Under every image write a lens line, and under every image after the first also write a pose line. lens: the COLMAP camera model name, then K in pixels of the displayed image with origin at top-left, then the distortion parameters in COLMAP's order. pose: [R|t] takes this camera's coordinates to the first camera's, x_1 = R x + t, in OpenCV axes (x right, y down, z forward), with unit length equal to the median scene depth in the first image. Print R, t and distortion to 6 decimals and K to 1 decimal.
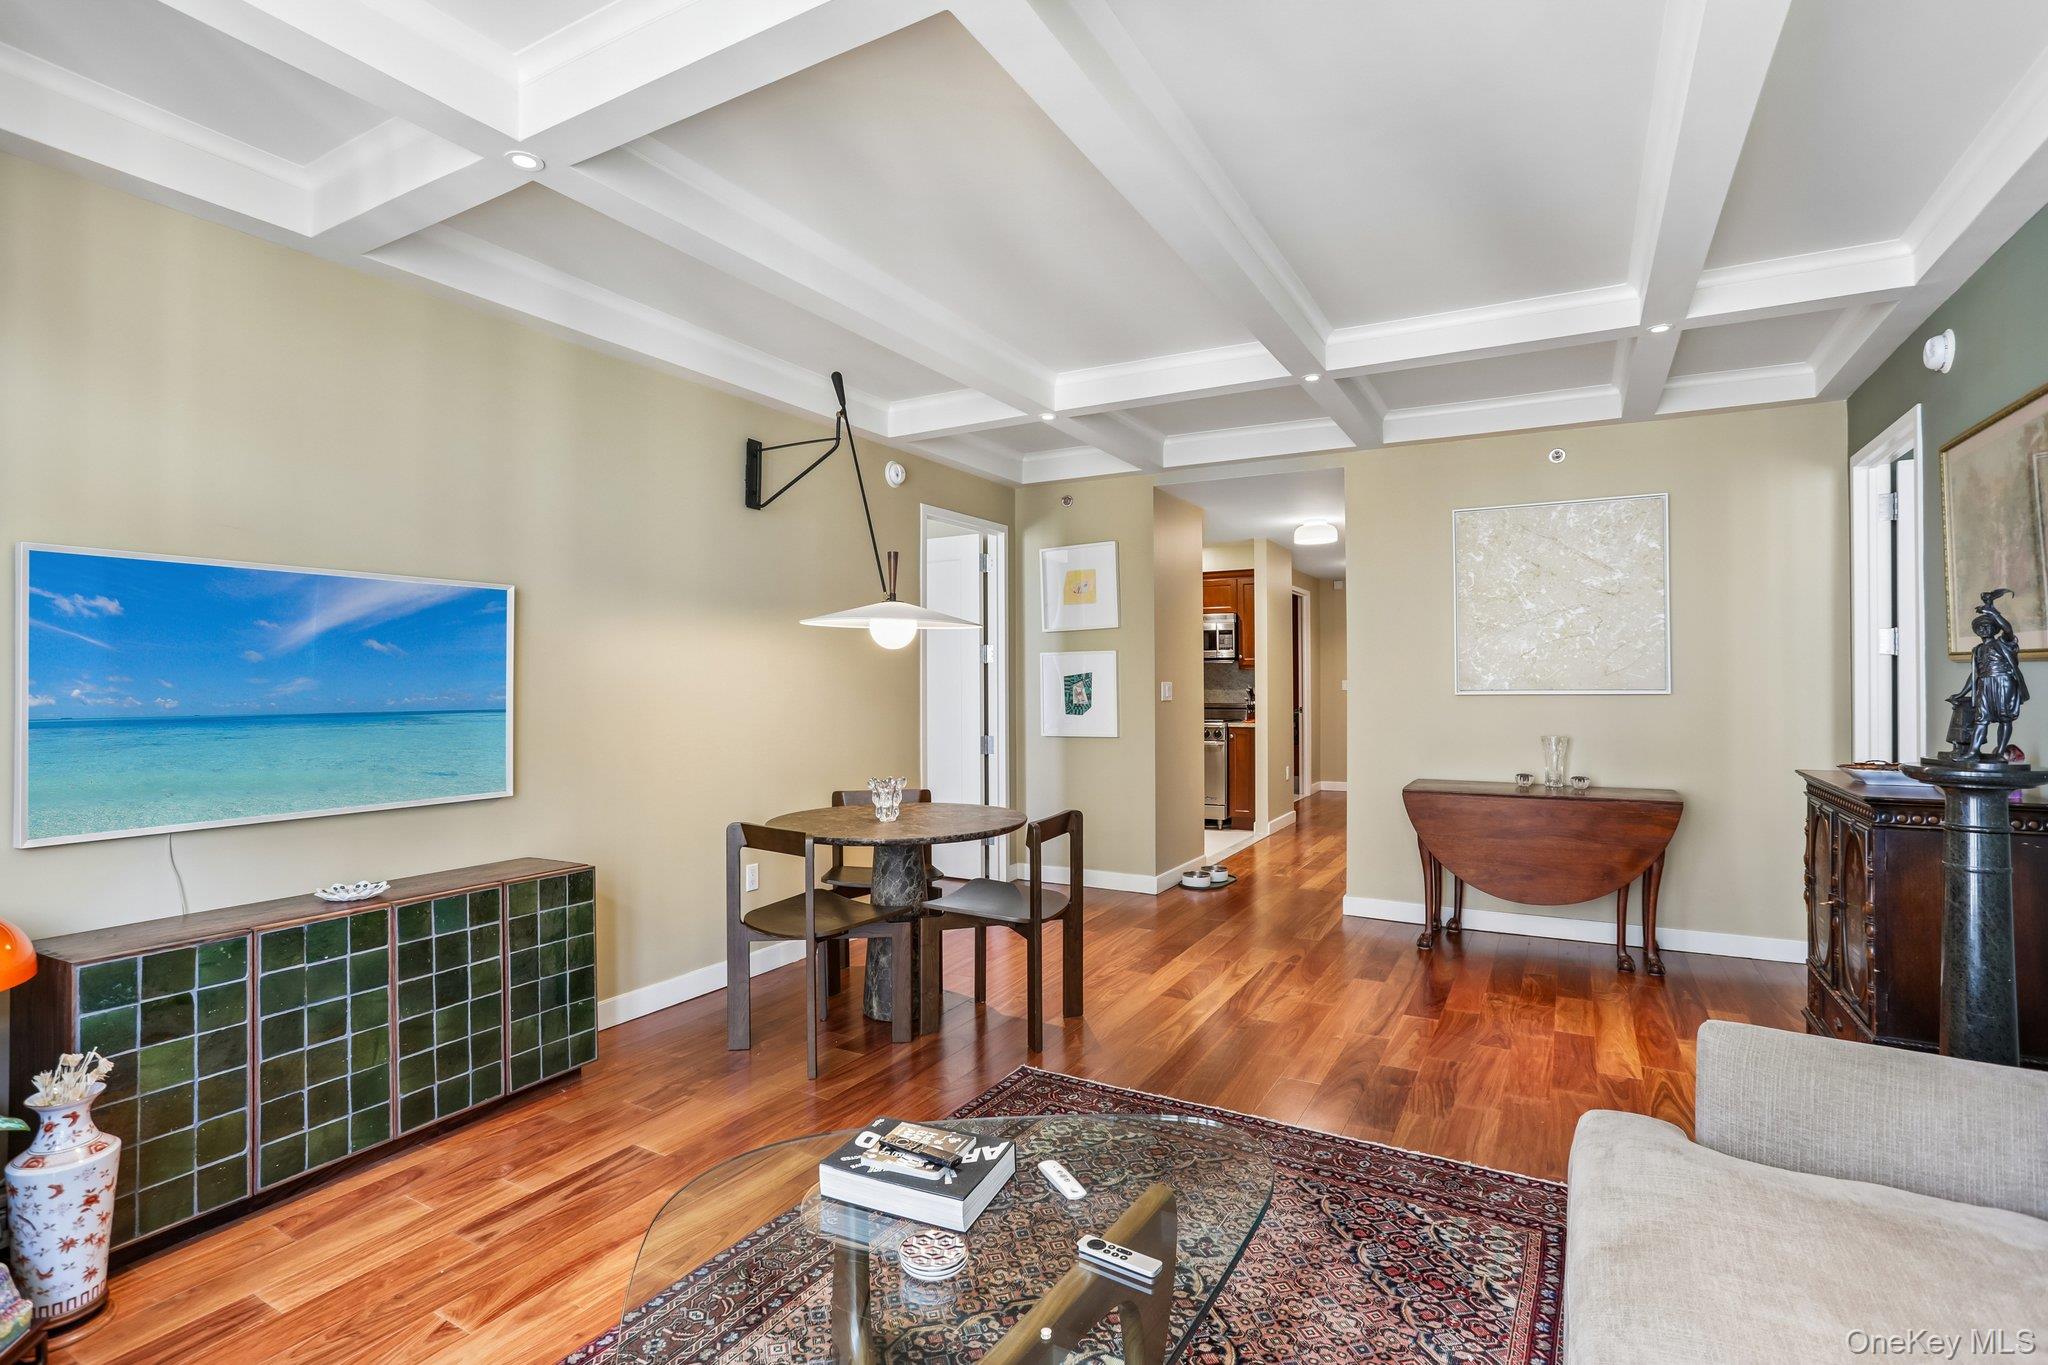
lens RADIAL K [[999.7, 0, 1018.8], [0, 999.7, 683.1], [0, 0, 1]] dist [-0.070139, 0.039664]
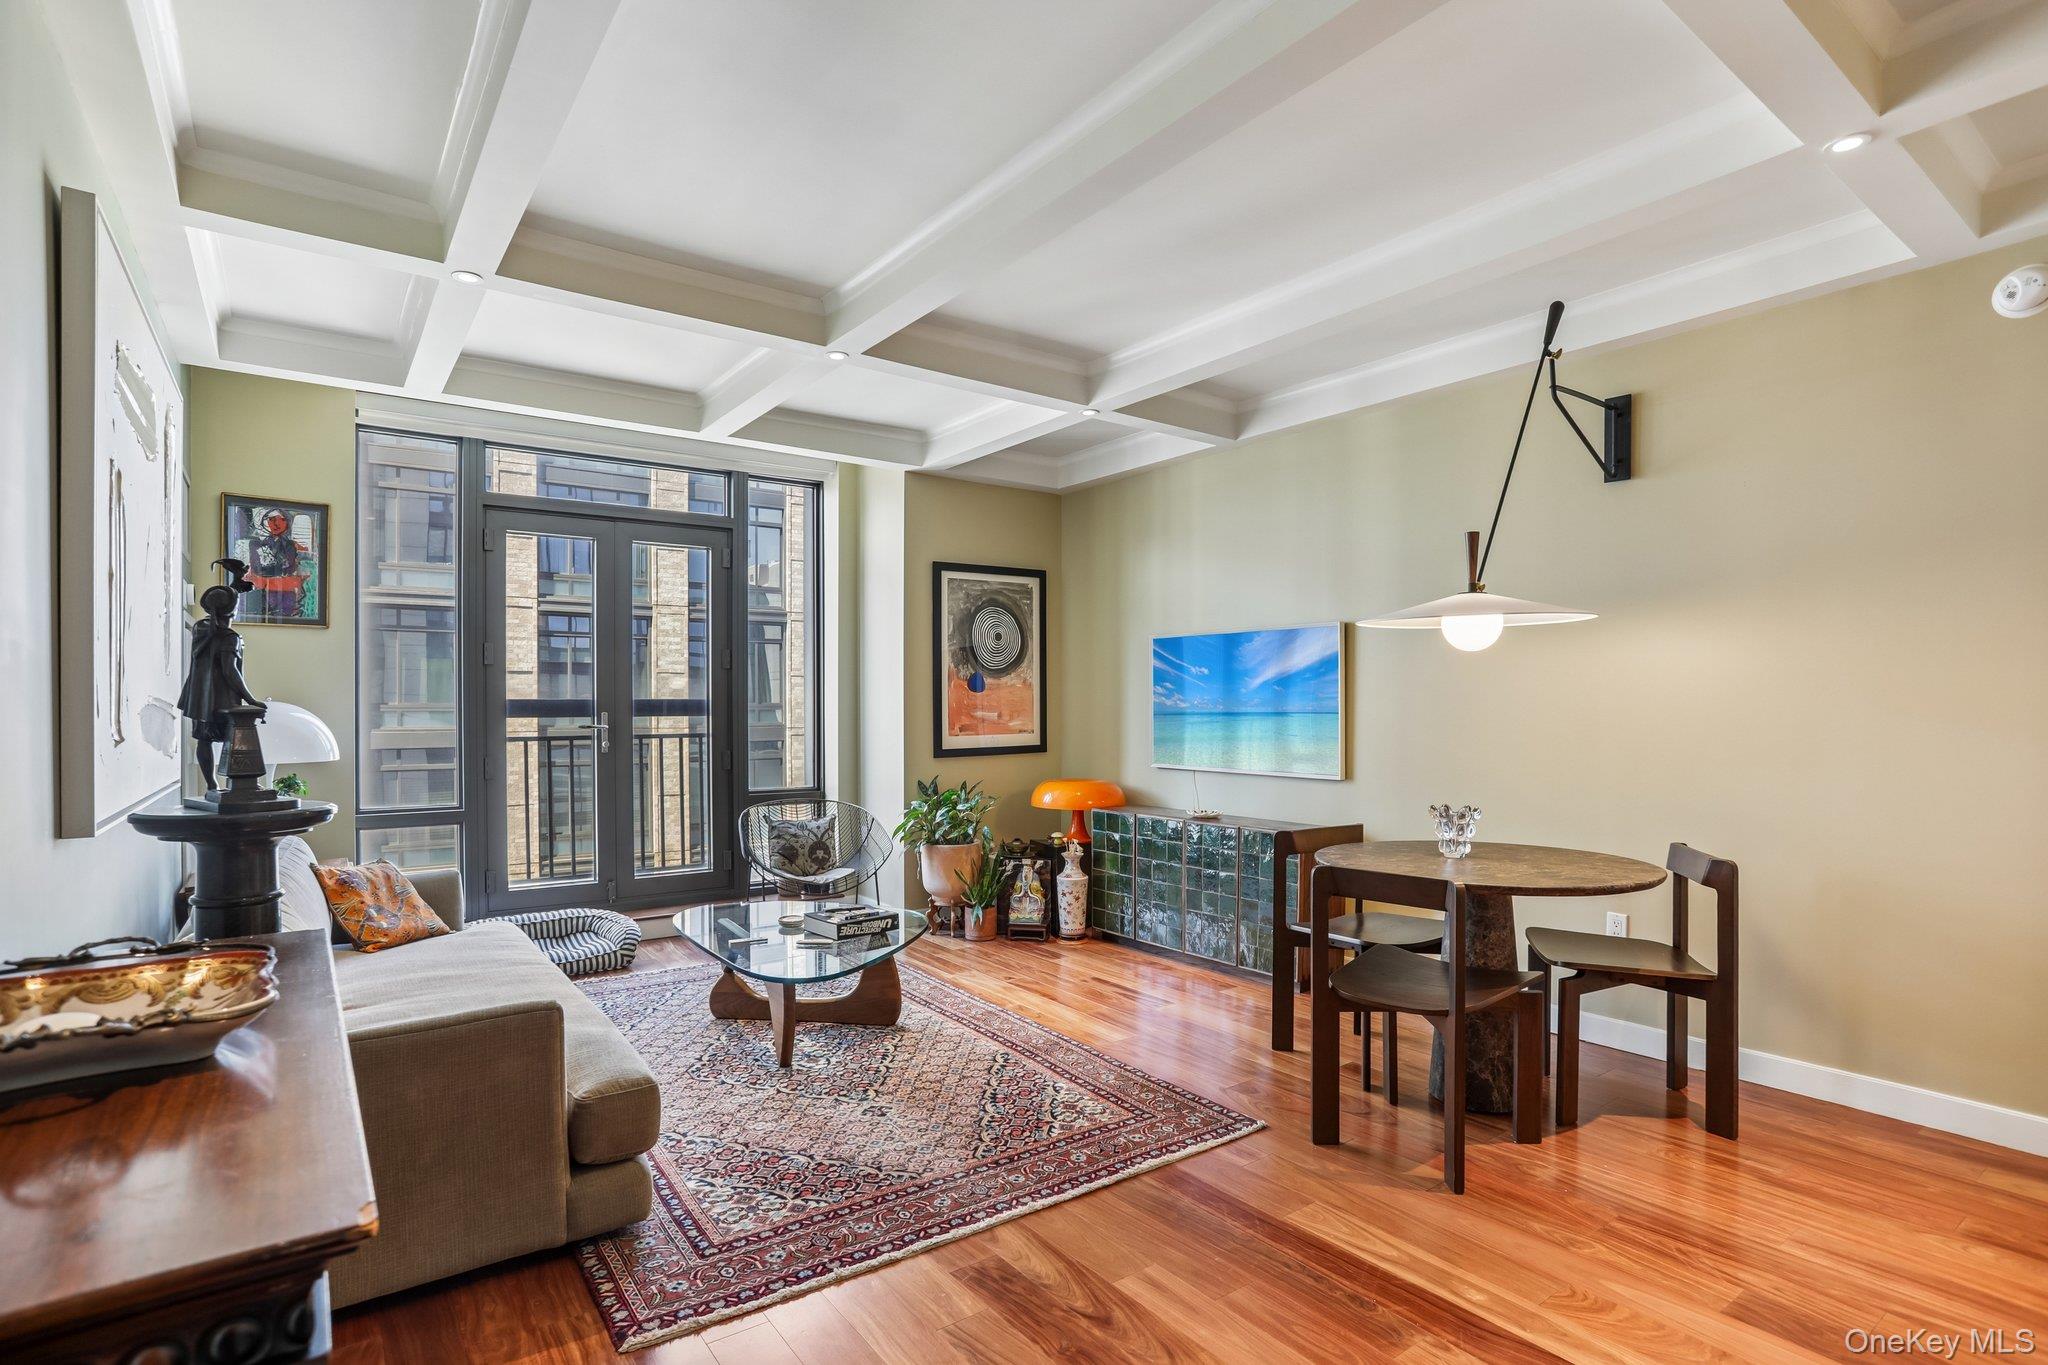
lens RADIAL K [[1010.5, 0, 1007.3], [0, 1010.5, 711.5], [0, 0, 1]] dist [-0.066525, 0.035710]
pose [[-0.427702, 0.009365, -0.903871, 0.497755], [0.000677, 0.999949, 0.010040, 0.003982], [0.903920, 0.003683, -0.427686, 0.641681]]
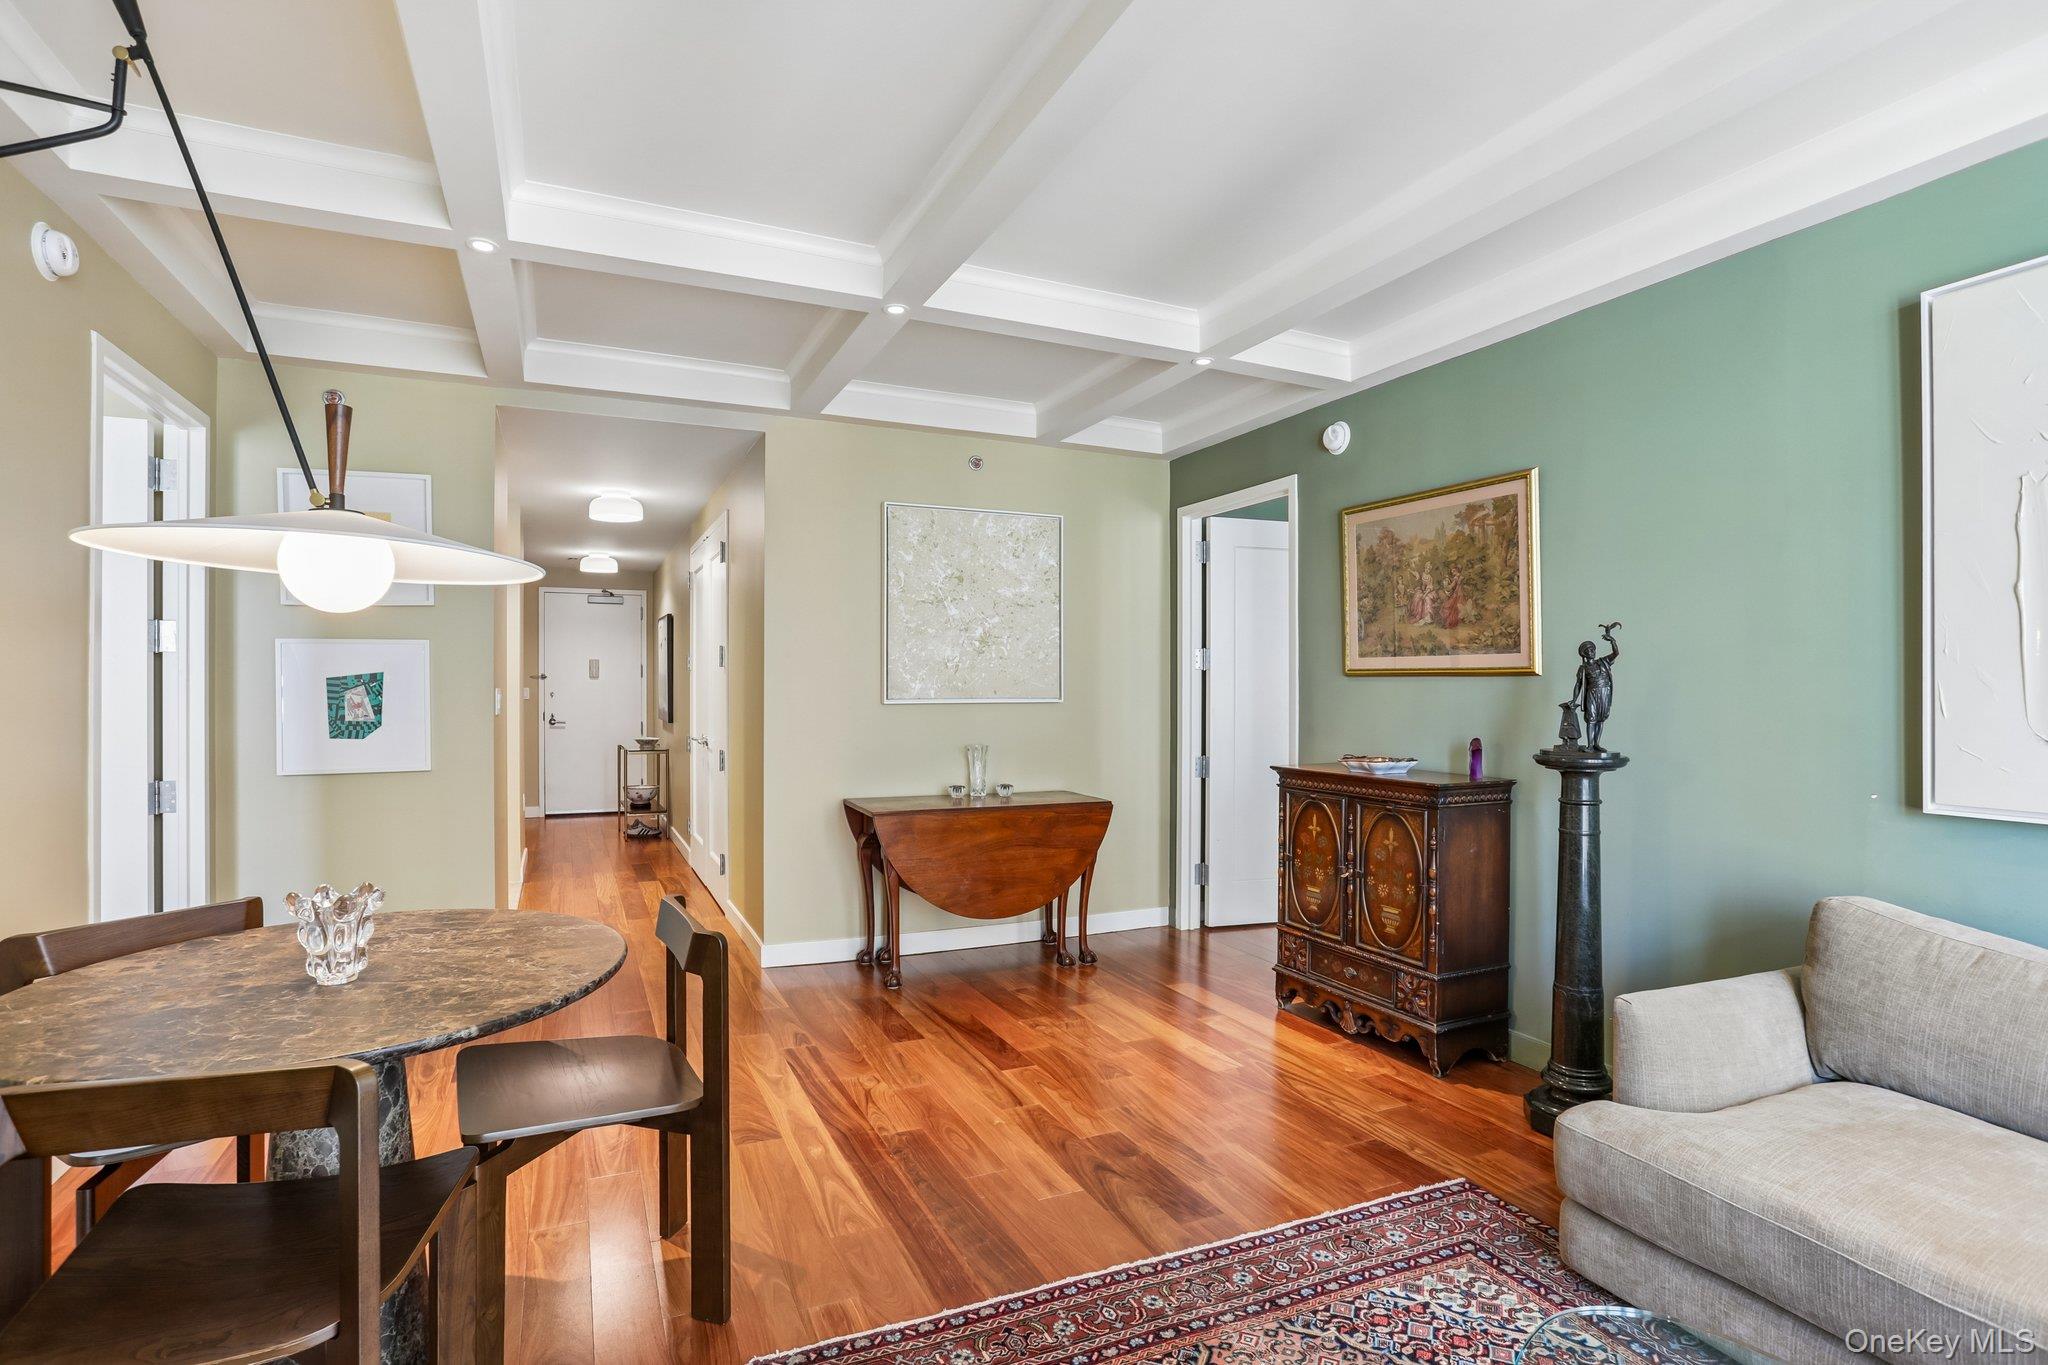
lens RADIAL K [[999.7, 0, 1018.8], [0, 999.7, 683.1], [0, 0, 1]] dist [-0.070139, 0.039664]
pose [[0.589709, 0.010114, 0.807552, -0.197283], [-0.003459, 0.999944, -0.009998, 0.001336], [-0.807608, 0.003102, 0.589711, 0.297824]]
